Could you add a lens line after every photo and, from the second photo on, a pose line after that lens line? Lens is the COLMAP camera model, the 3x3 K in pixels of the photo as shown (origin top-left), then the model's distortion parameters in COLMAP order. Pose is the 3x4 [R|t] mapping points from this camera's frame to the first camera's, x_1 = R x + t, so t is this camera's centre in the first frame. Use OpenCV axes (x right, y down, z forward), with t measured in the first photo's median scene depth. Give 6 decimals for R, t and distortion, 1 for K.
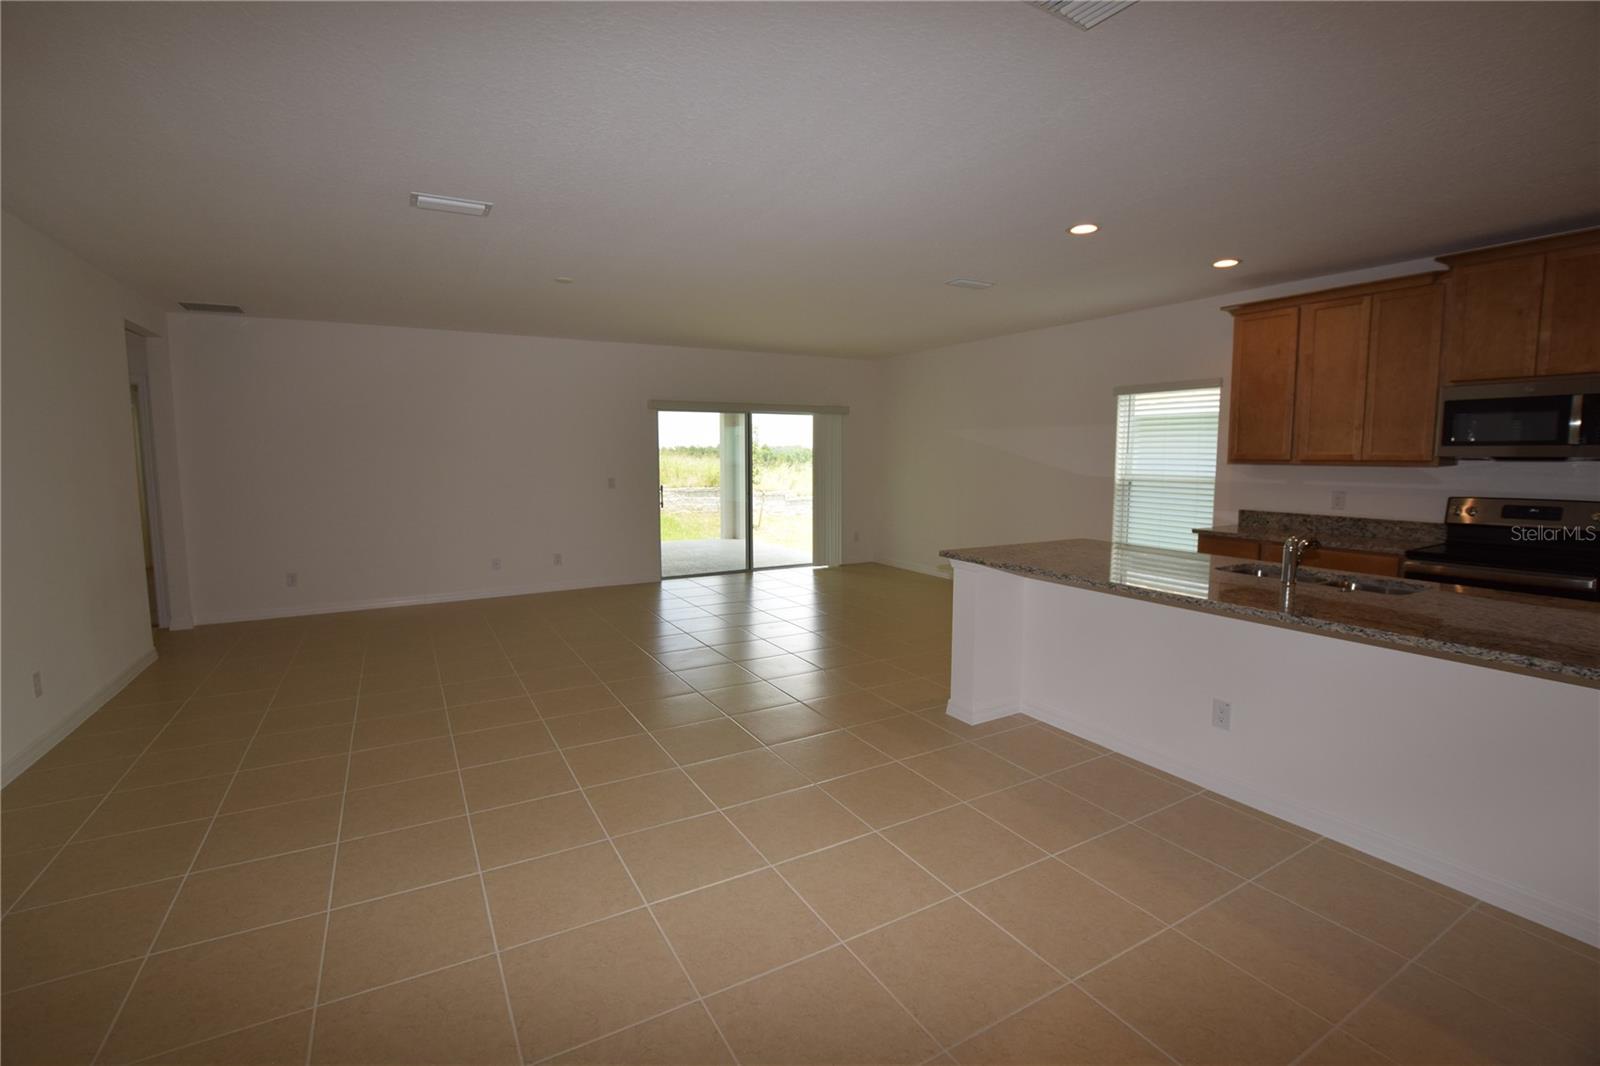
lens RADIAL K [[709.3, 0, 792.0], [0, 709.3, 524.5], [0, 0, 1]] dist [-0.030244, 0.000631]
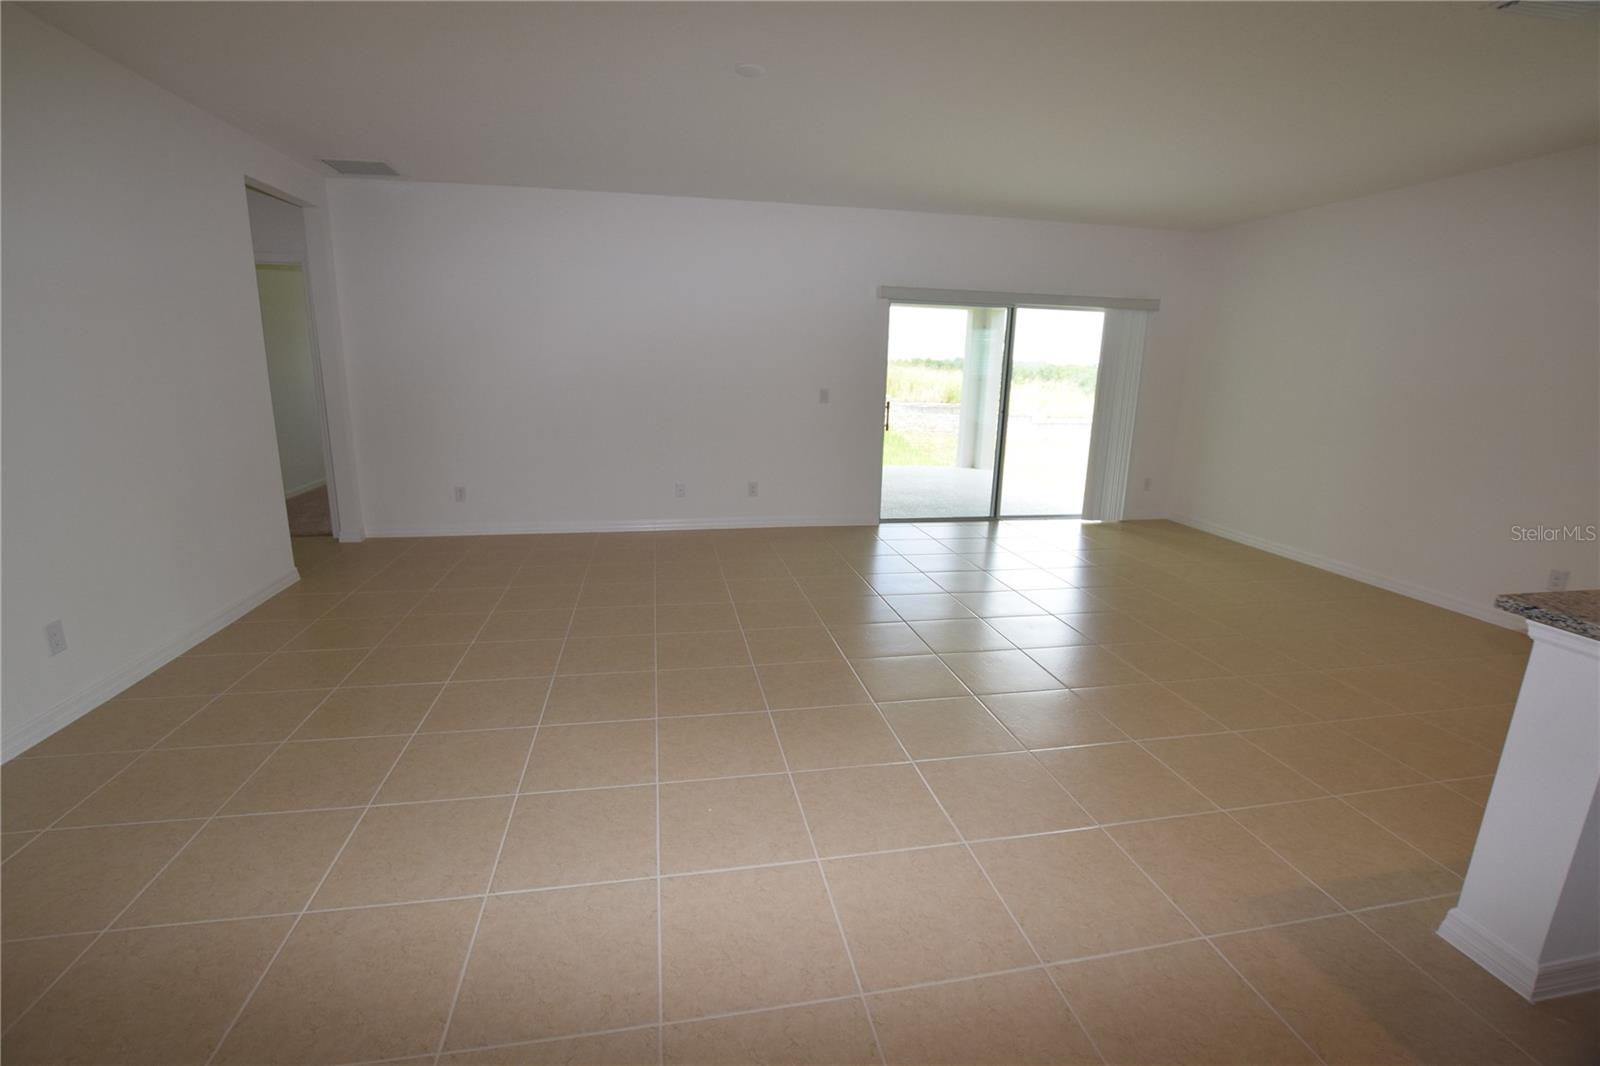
lens RADIAL K [[709.3, 0, 792.0], [0, 709.3, 524.5], [0, 0, 1]] dist [-0.030244, 0.000631]
pose [[0.947437, 0.093312, -0.306034, -0.031543], [-0.055665, 0.990011, 0.129534, -0.015090], [0.315064, -0.105690, 0.943167, 0.203828]]
